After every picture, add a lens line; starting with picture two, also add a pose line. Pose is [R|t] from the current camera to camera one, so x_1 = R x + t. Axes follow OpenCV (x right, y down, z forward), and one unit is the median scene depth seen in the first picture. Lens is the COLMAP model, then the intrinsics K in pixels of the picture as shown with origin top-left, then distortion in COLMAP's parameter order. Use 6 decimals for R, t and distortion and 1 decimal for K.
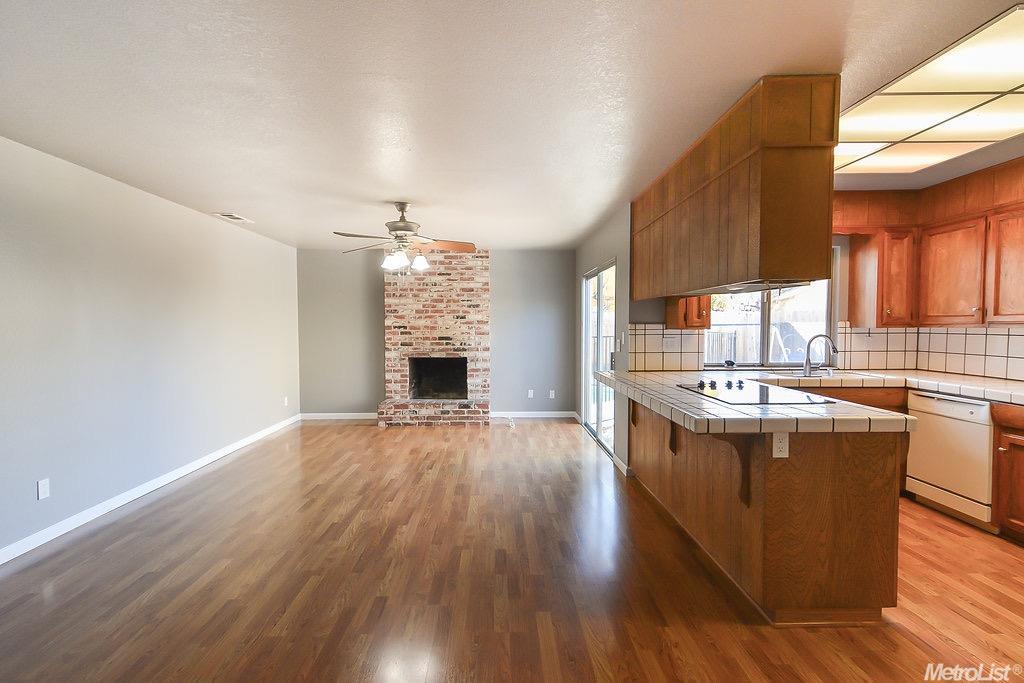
lens RADIAL K [[484.0, 0, 514.5], [0, 484.0, 343.2], [0, 0, 1]] dist [0.004225, -0.000277]
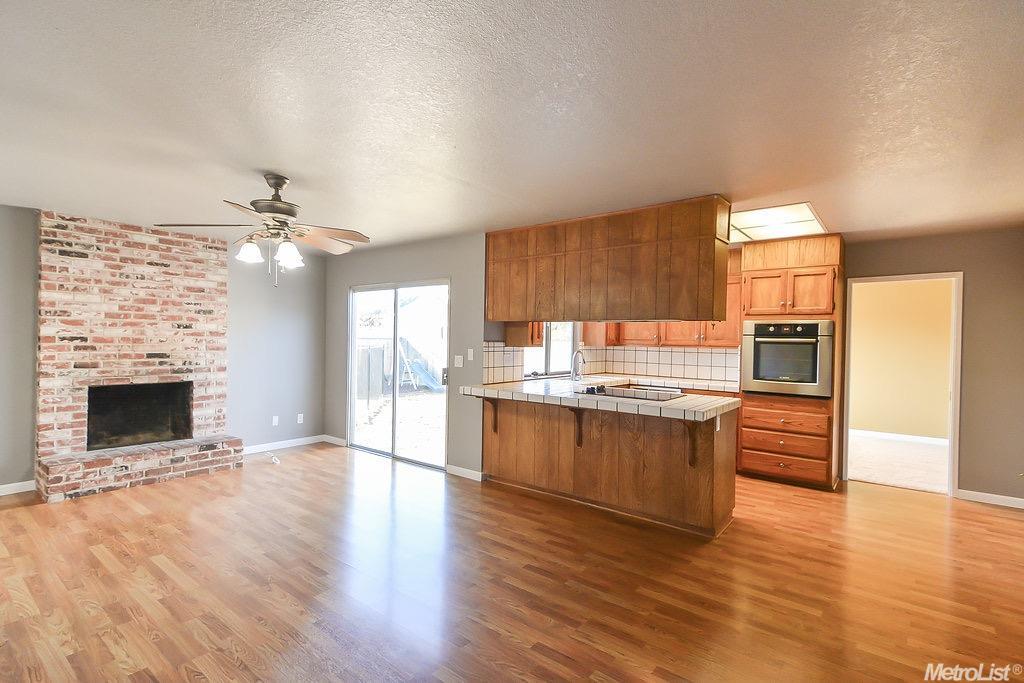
lens RADIAL K [[484.0, 0, 517.7], [0, 484.0, 341.1], [0, 0, 1]] dist [0.004225, -0.000277]
pose [[0.640727, 0.011742, 0.767679, -0.350631], [0.009925, 0.999673, -0.023574, -0.009244], [-0.767705, 0.022724, 0.640400, 0.149653]]
